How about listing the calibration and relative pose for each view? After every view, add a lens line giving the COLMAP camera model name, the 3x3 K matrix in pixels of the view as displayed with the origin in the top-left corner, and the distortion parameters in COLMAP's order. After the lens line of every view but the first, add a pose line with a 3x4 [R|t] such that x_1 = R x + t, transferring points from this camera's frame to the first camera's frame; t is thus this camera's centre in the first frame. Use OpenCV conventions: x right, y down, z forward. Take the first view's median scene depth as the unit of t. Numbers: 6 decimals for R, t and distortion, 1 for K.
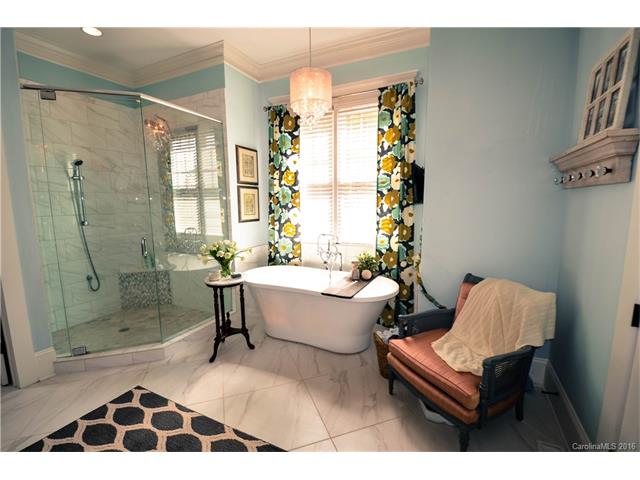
lens RADIAL K [[283.9, 0, 321.2], [0, 283.9, 242.1], [0, 0, 1]] dist [0.013925, -0.021217]
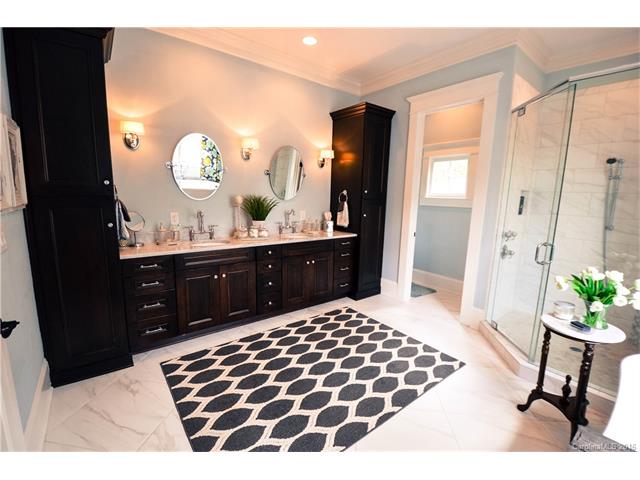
lens RADIAL K [[283.9, 0, 321.2], [0, 283.9, 242.1], [0, 0, 1]] dist [0.013925, -0.021217]
pose [[-0.439288, 0.139780, -0.887405, 0.585613], [-0.153717, 0.961556, 0.227553, -0.137343], [0.885097, 0.236371, -0.400913, 0.898622]]
